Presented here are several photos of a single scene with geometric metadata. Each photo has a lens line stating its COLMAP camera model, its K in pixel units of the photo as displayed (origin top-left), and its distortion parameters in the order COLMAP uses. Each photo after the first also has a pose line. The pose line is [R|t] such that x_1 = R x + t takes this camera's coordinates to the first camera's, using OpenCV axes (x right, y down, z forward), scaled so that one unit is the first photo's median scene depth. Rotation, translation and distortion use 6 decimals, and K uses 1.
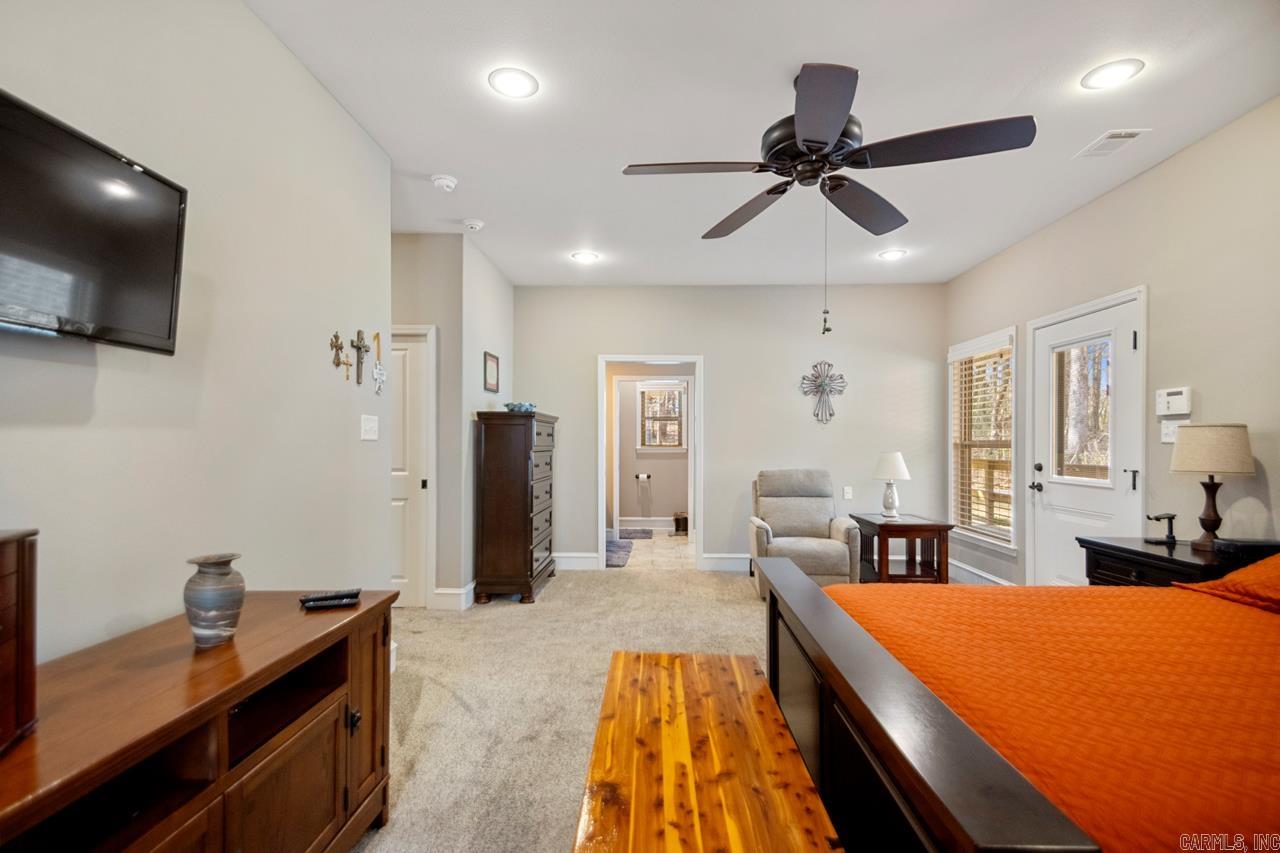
lens RADIAL K [[592.3, 0, 648.7], [0, 592.3, 423.4], [0, 0, 1]] dist [0.041728, -0.021096]
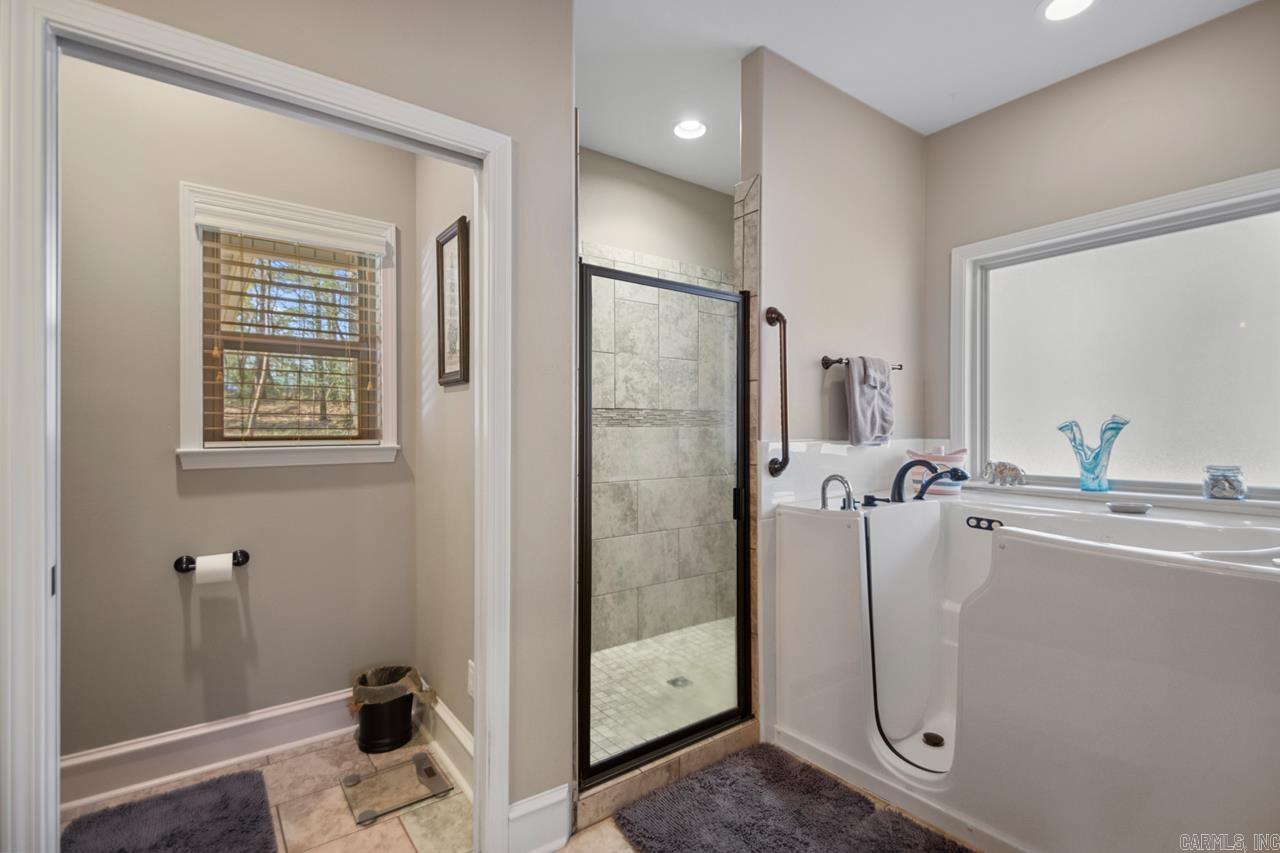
lens RADIAL K [[592.3, 0, 648.7], [0, 592.3, 423.4], [0, 0, 1]] dist [0.041728, -0.021096]
pose [[0.783931, 0.006115, 0.620818, -0.023973], [-0.017580, 0.999769, 0.012350, 0.024103], [-0.620599, -0.020596, 0.783857, 0.682946]]
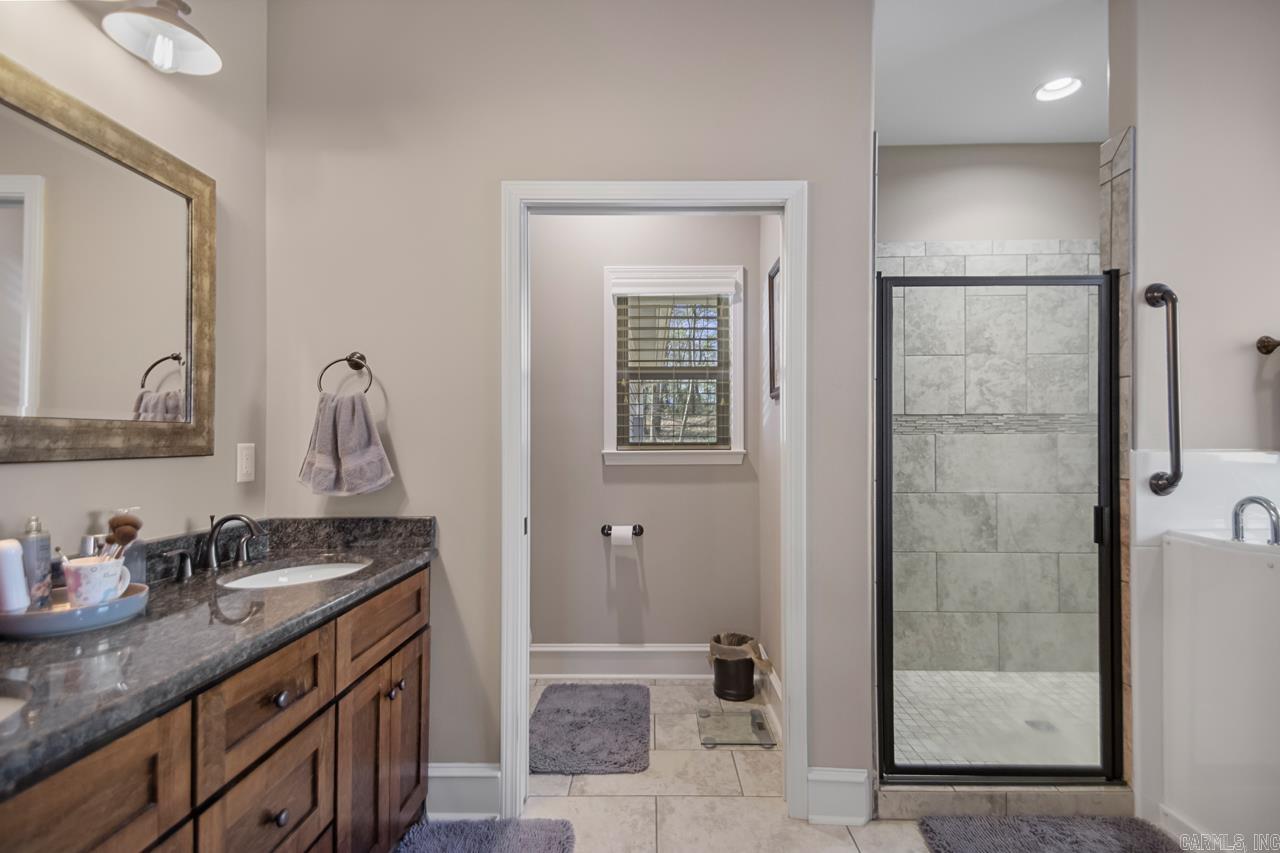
lens RADIAL K [[592.3, 0, 648.7], [0, 592.3, 423.4], [0, 0, 1]] dist [0.041728, -0.021096]
pose [[0.999889, -0.001475, 0.014806, 0.001073], [0.001413, 0.999990, 0.004220, 0.023299], [-0.014812, -0.004199, 0.999881, 0.639893]]
